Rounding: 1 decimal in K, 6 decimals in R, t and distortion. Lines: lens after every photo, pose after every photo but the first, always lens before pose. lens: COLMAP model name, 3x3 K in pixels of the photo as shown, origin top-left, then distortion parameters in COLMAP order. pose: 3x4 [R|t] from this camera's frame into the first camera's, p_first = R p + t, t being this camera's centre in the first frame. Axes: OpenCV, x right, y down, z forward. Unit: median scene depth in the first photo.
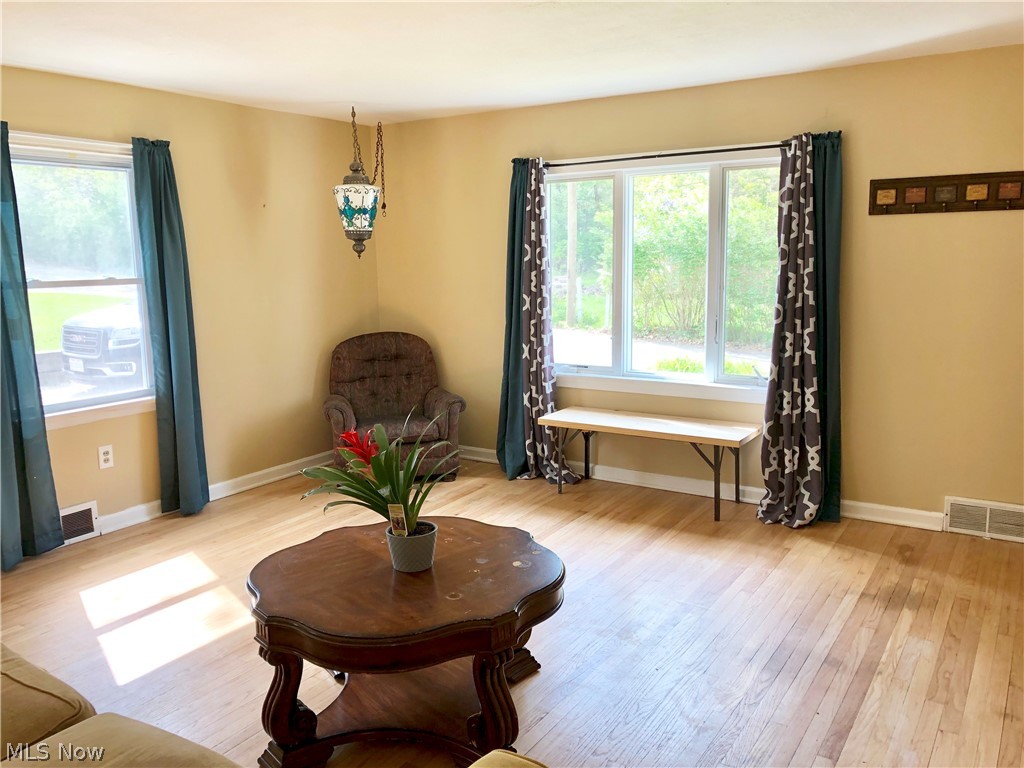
lens RADIAL K [[834.0, 0, 513.0], [0, 834.0, 385.9], [0, 0, 1]] dist [0.044315, -0.038056]
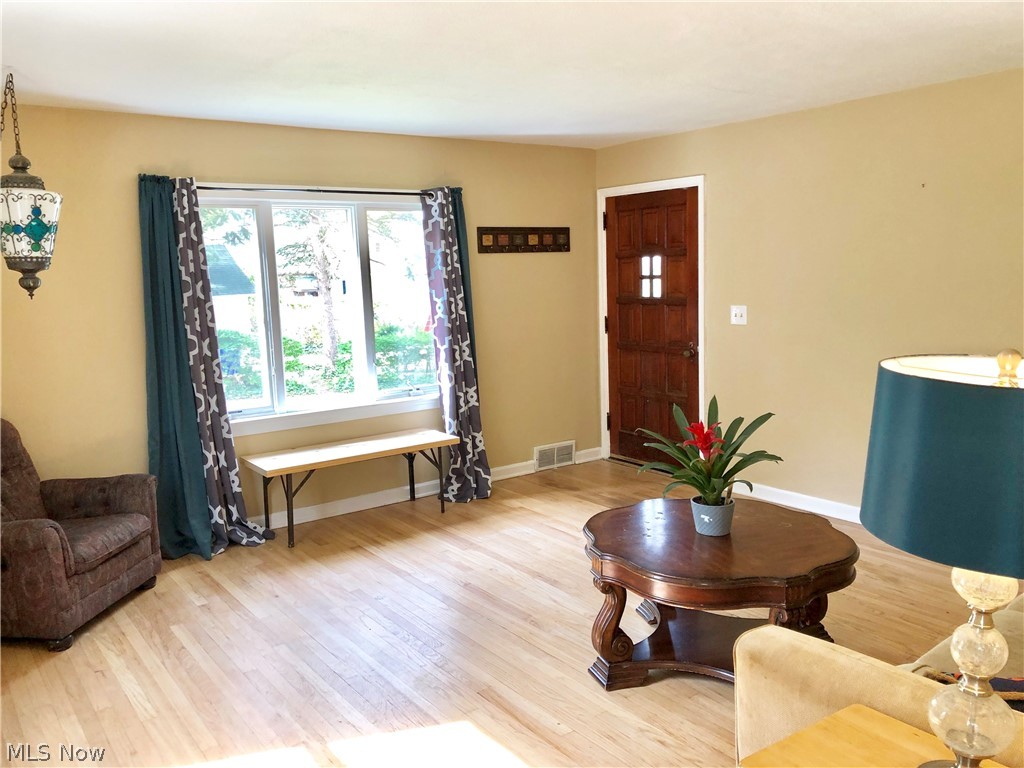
lens RADIAL K [[834.0, 0, 513.6], [0, 834.0, 380.4], [0, 0, 1]] dist [0.044315, -0.038056]
pose [[0.354146, -0.119311, 0.927548, -0.752954], [0.172949, 0.983076, 0.060420, -0.069495], [-0.919059, 0.139021, 0.368787, 0.453090]]
